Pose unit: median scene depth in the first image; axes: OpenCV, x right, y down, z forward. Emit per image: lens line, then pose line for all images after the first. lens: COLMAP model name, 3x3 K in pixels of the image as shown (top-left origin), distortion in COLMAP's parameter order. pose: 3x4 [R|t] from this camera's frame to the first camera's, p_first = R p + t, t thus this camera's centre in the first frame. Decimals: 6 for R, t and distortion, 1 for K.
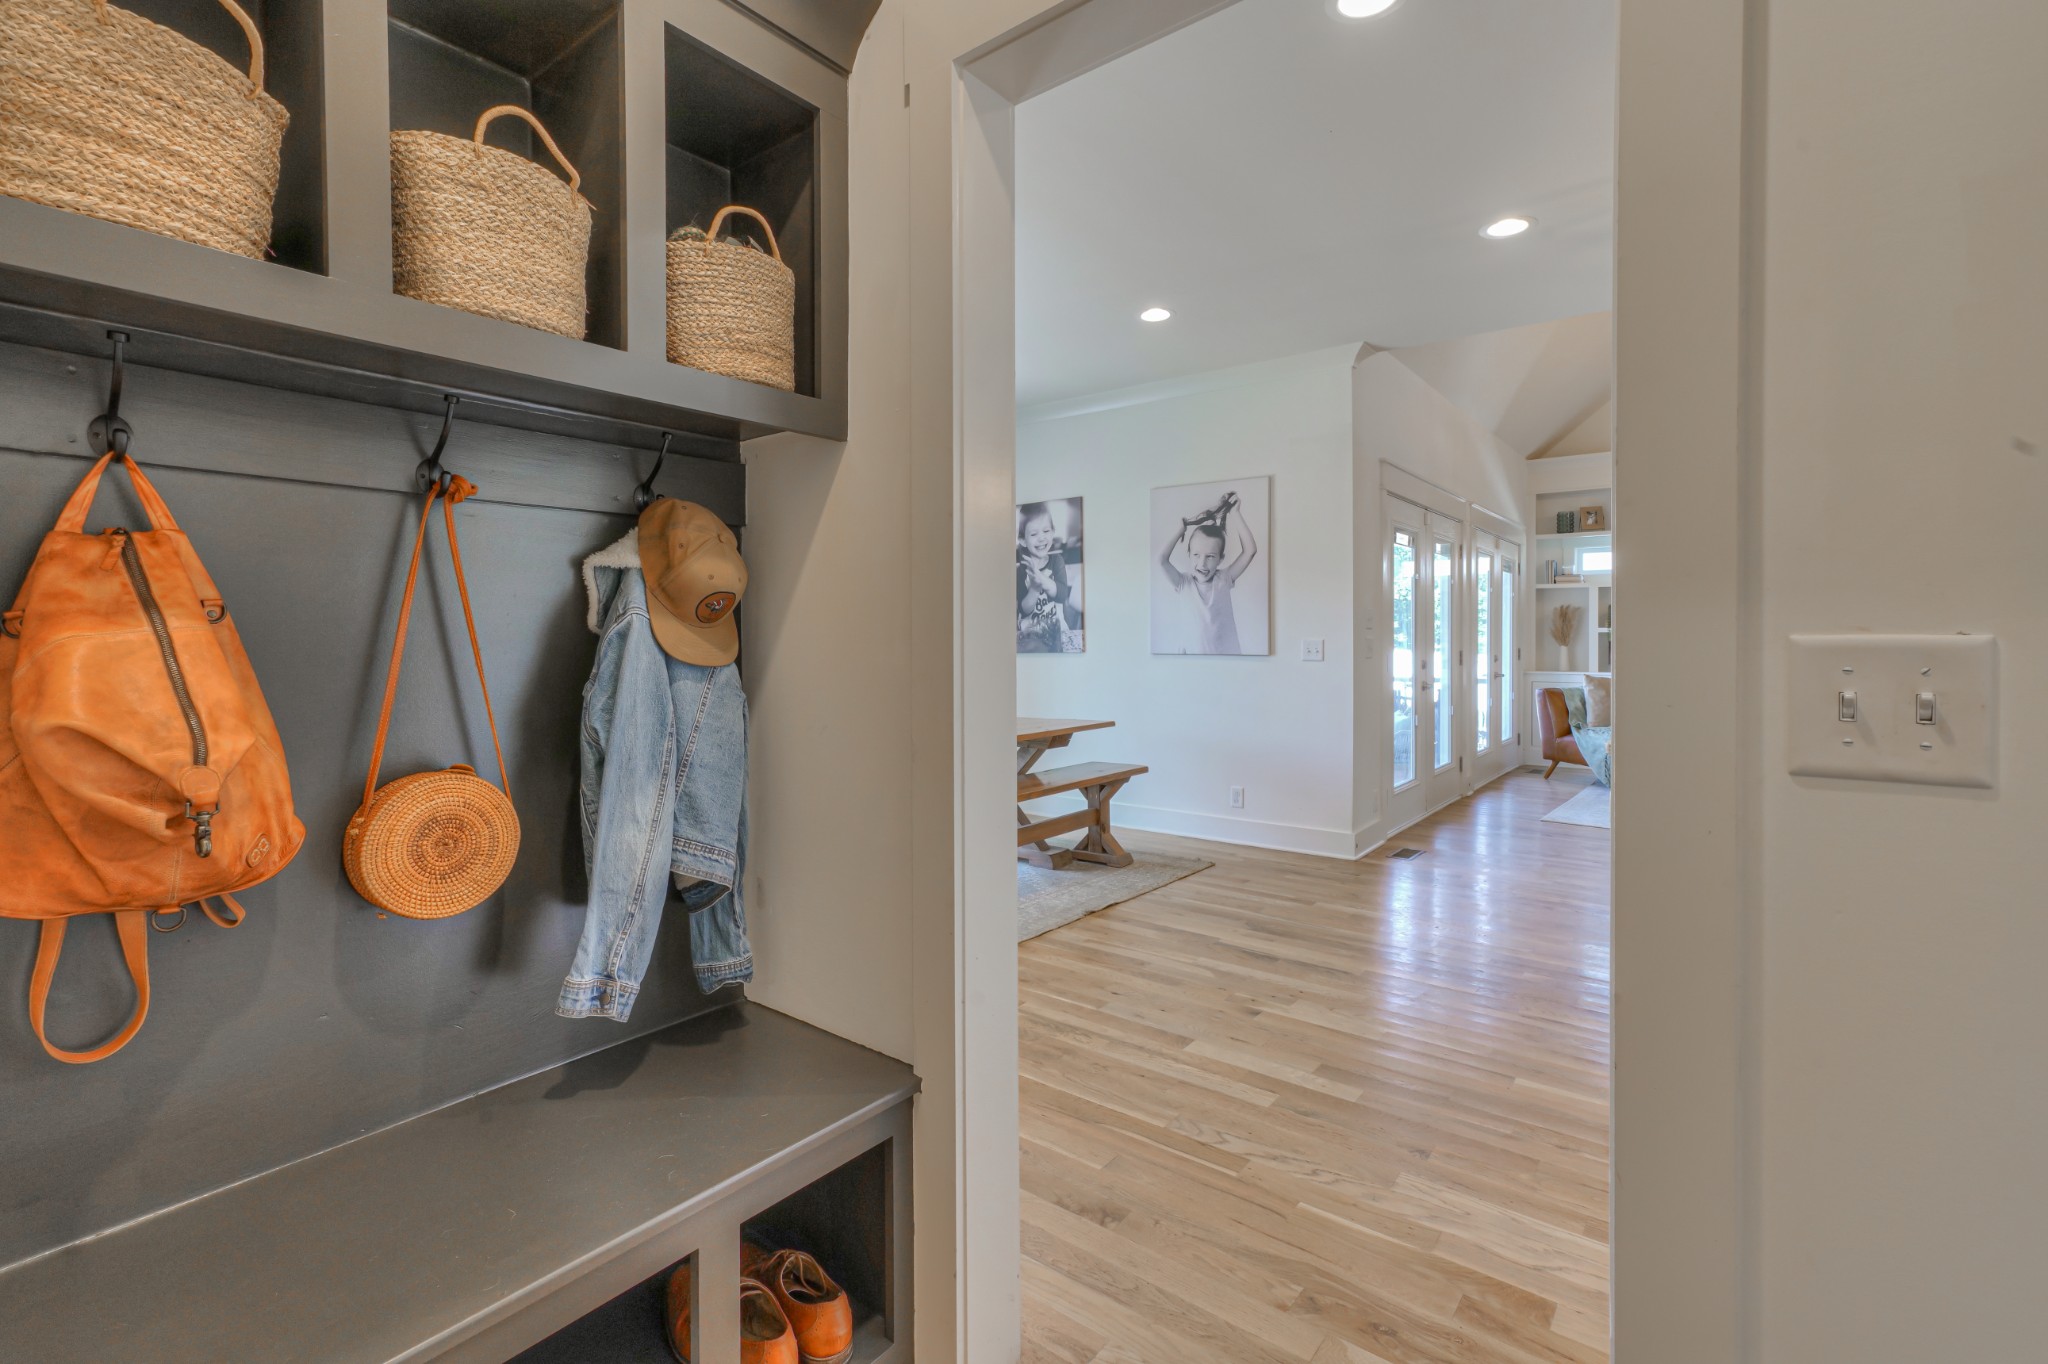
lens RADIAL K [[919.0, 0, 1037.6], [0, 919.0, 668.8], [0, 0, 1]] dist [0.001153, 0.000325]
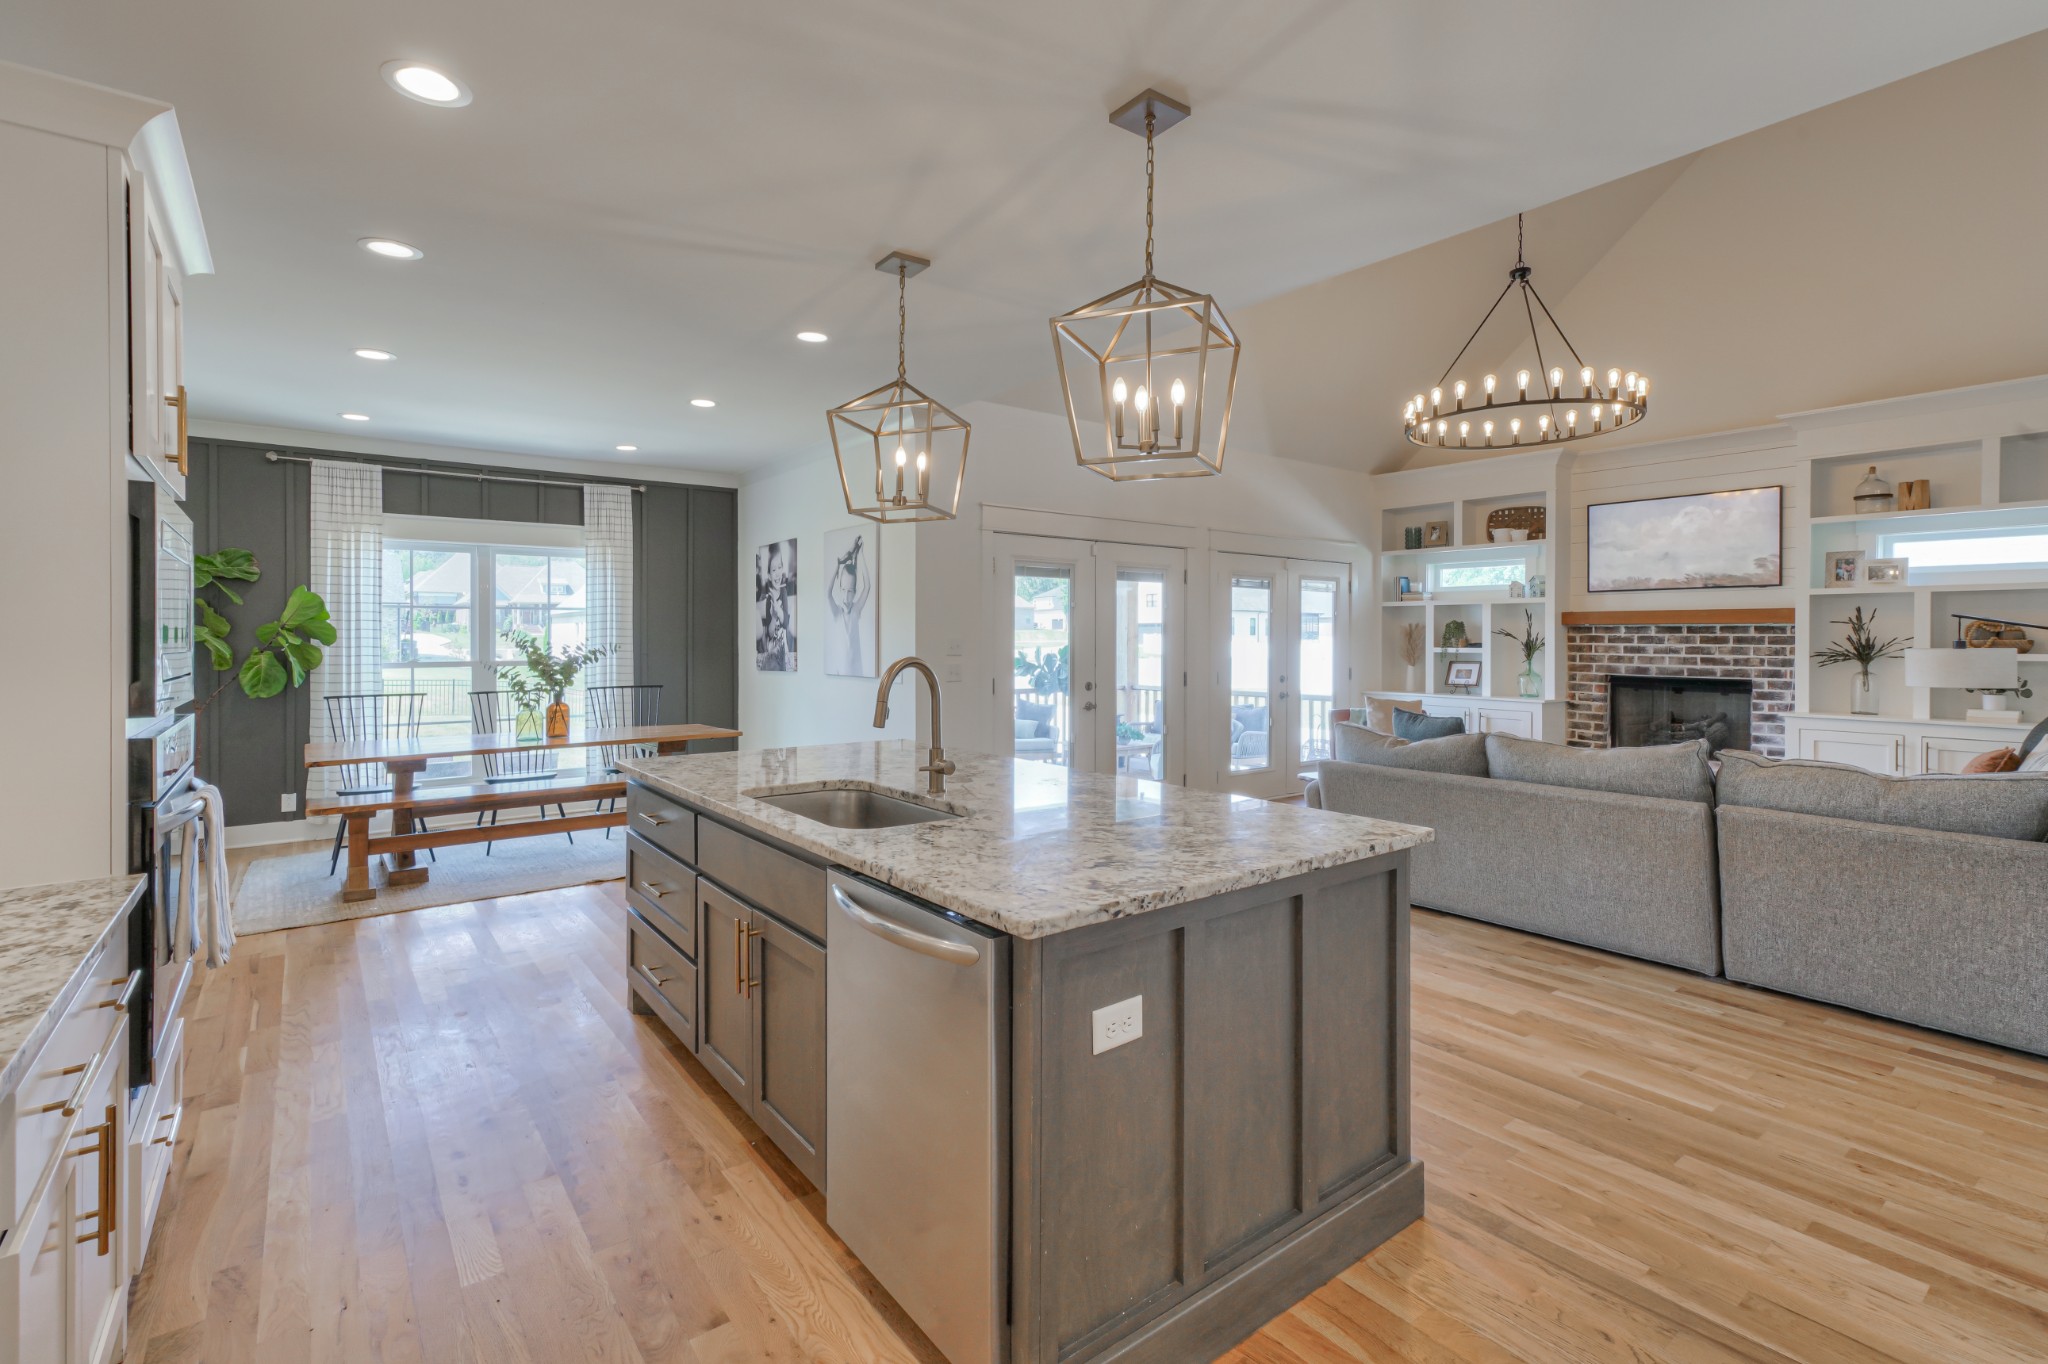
lens RADIAL K [[939.3, 0, 1022.2], [0, 939.3, 641.0], [0, 0, 1]] dist [0.020784, 0.000497]
pose [[0.970397, 0.001762, -0.241511, 0.603426], [-0.010572, 0.999325, -0.035191, -0.017641], [0.241286, 0.036703, 0.969760, -0.083166]]
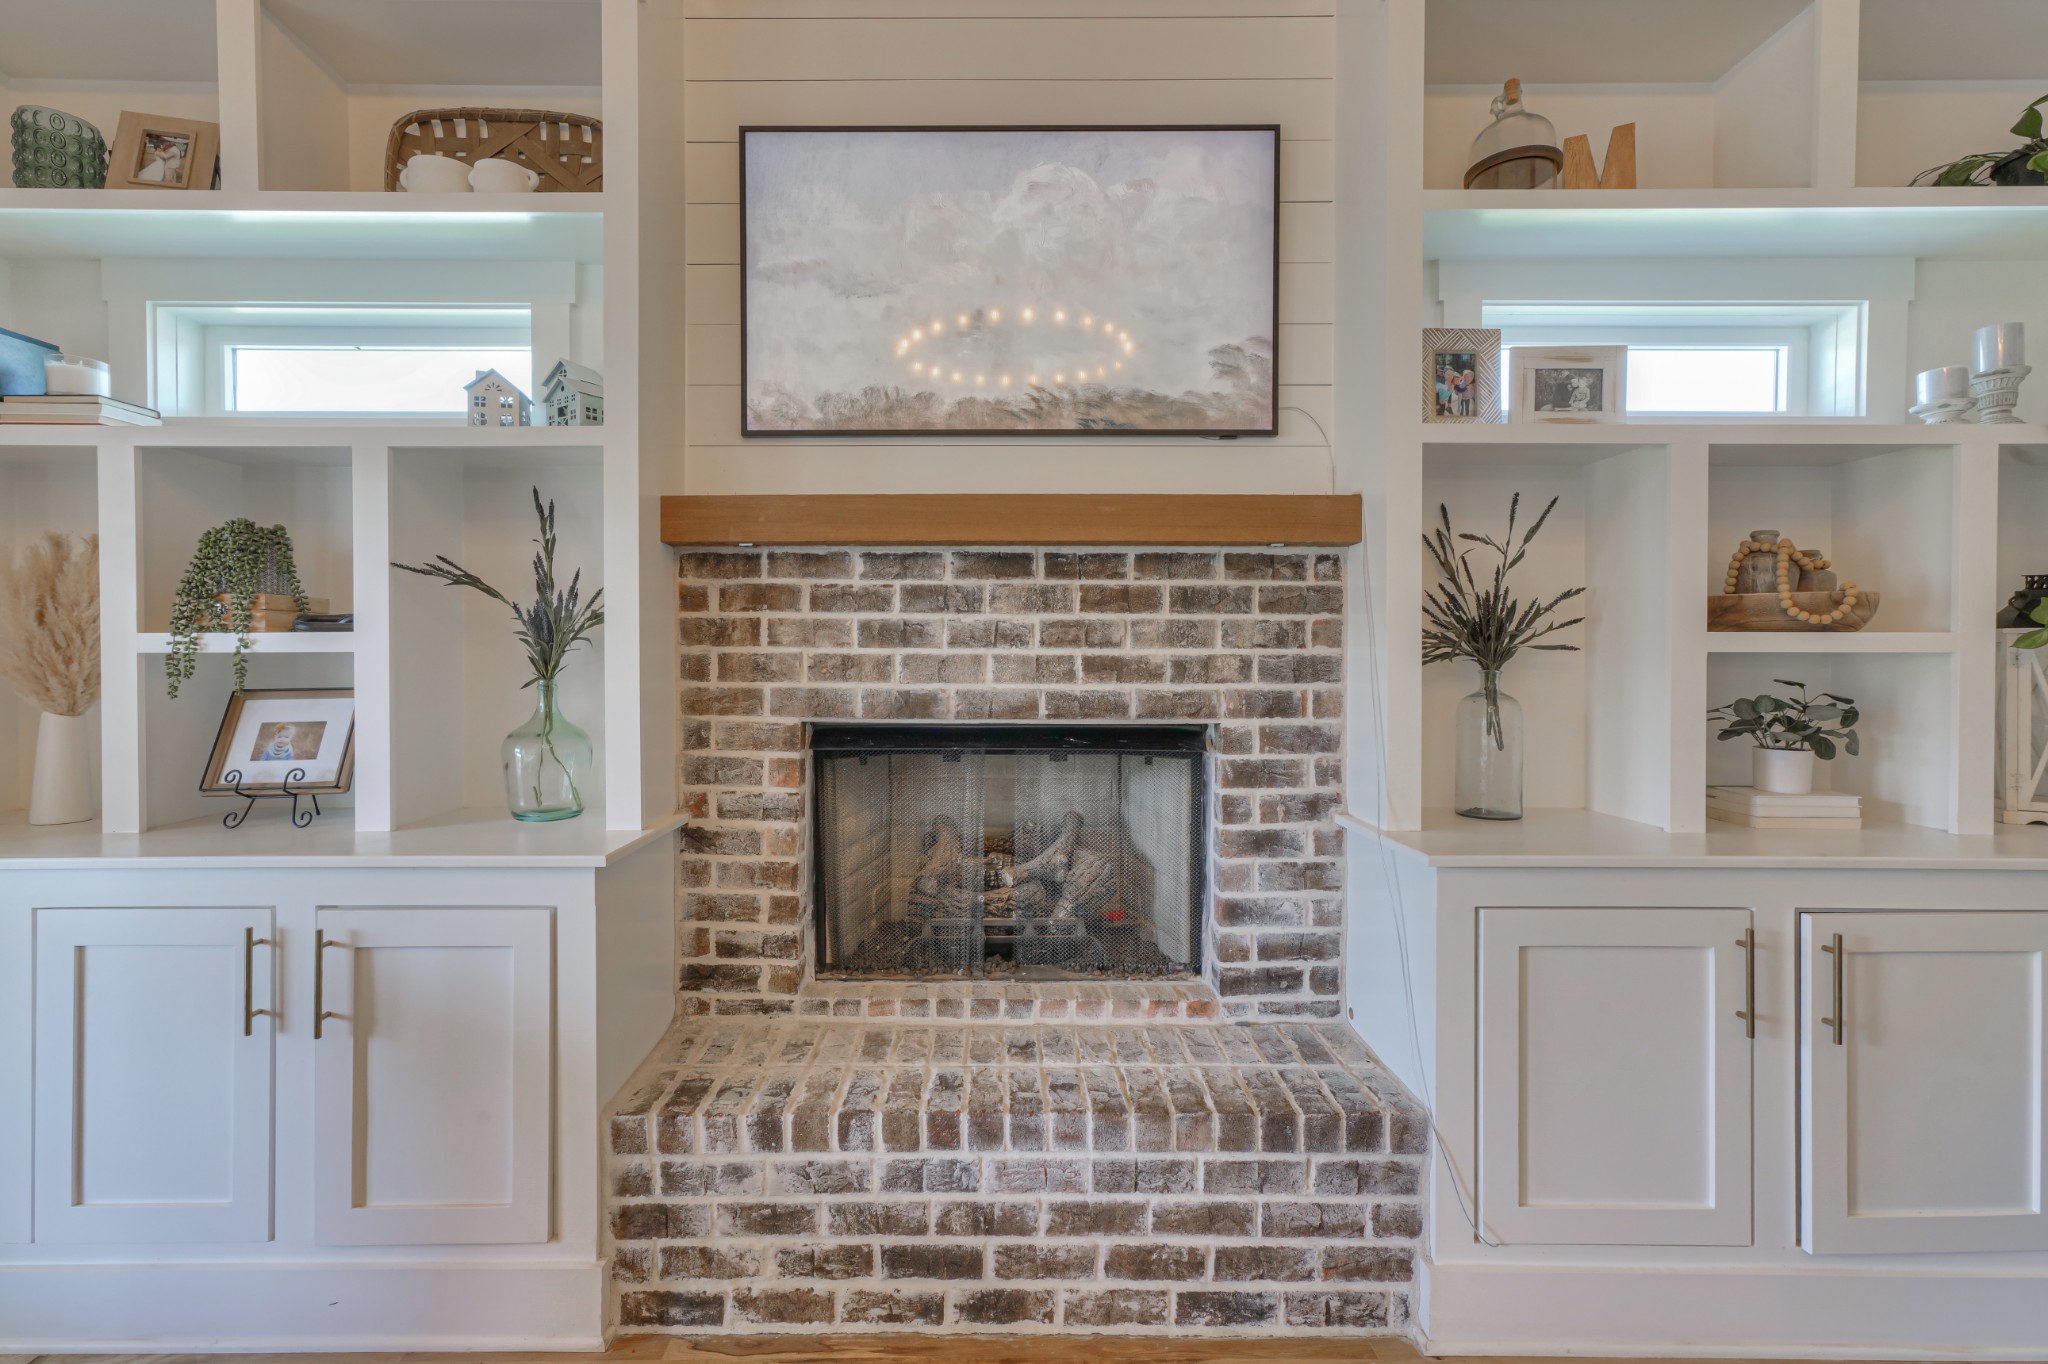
lens RADIAL K [[958.1, 0, 1015.4], [0, 958.1, 649.2], [0, 0, 1]] dist [-0.001706, 0.009698]
pose [[0.781888, -0.005731, 0.623392, 0.883739], [0.027033, 0.999329, -0.024720, -0.041583], [-0.622832, 0.036180, 0.781518, 0.972596]]
